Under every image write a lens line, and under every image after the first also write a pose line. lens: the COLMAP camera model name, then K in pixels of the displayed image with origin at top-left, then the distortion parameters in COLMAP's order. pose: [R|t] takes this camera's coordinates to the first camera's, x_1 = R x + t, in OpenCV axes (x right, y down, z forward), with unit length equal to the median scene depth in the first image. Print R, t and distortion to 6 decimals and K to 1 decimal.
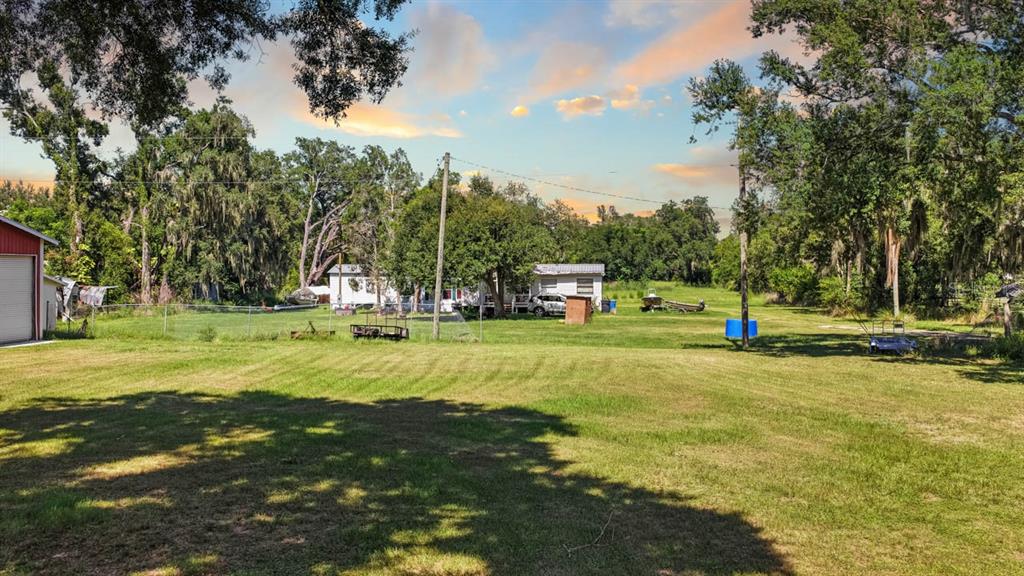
lens RADIAL K [[808.6, 0, 502.4], [0, 808.6, 227.1], [0, 0, 1]] dist [-0.012867, -0.000271]
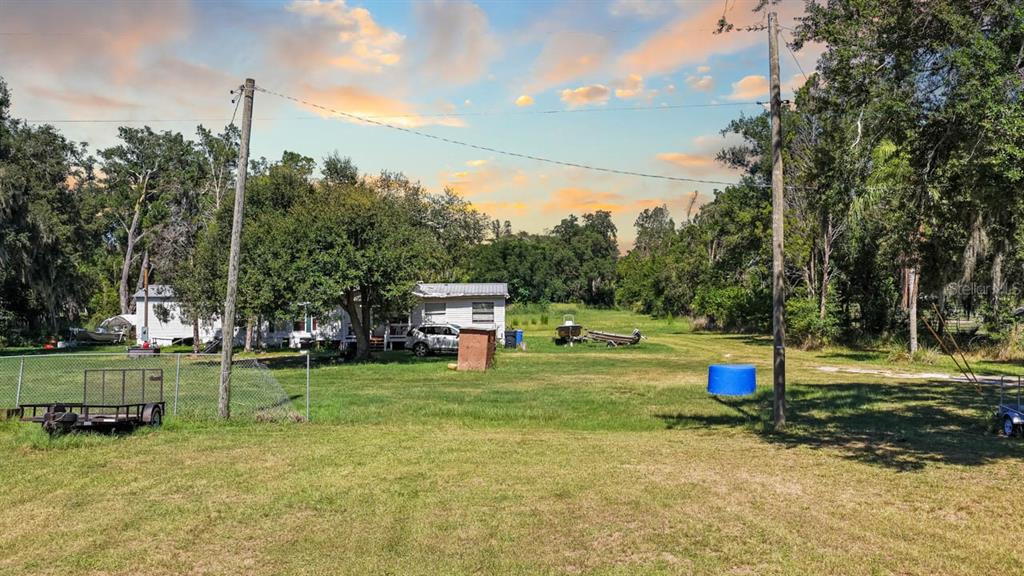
lens RADIAL K [[818.9, 0, 520.5], [0, 818.9, 289.6], [0, 0, 1]] dist [-0.004635, 0.016873]
pose [[0.987636, -0.004455, 0.156699, 0.016418], [-0.003507, 0.998718, 0.050498, 0.013020], [-0.156723, -0.050424, 0.986355, 0.237646]]
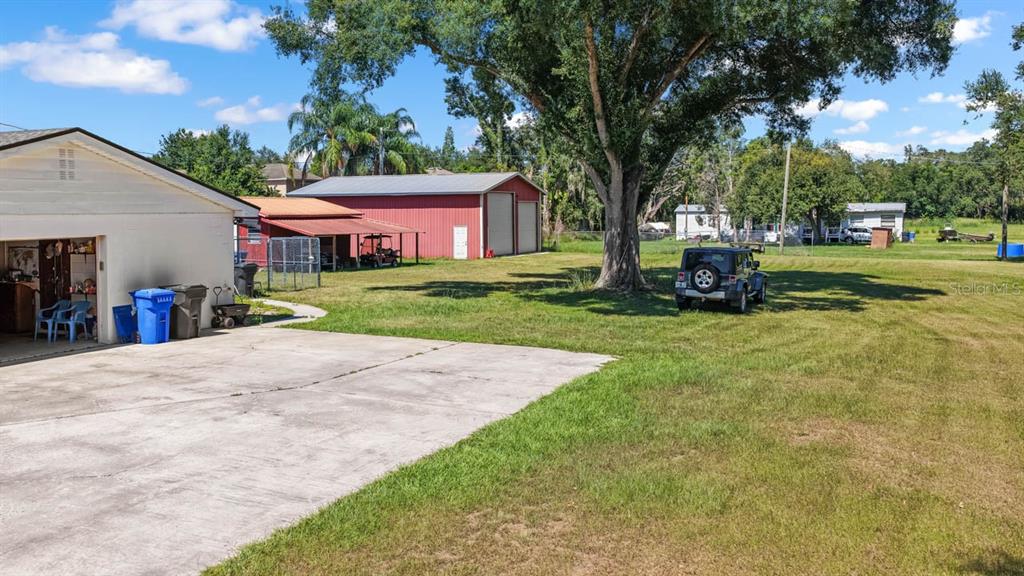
lens RADIAL K [[809.7, 0, 553.3], [0, 809.7, 248.7], [0, 0, 1]] dist [-0.027919, 0.072660]
pose [[0.957322, 0.008063, -0.288910, -0.030783], [0.021391, 0.994893, 0.098647, -0.017588], [0.288230, -0.100617, 0.952260, -0.326691]]
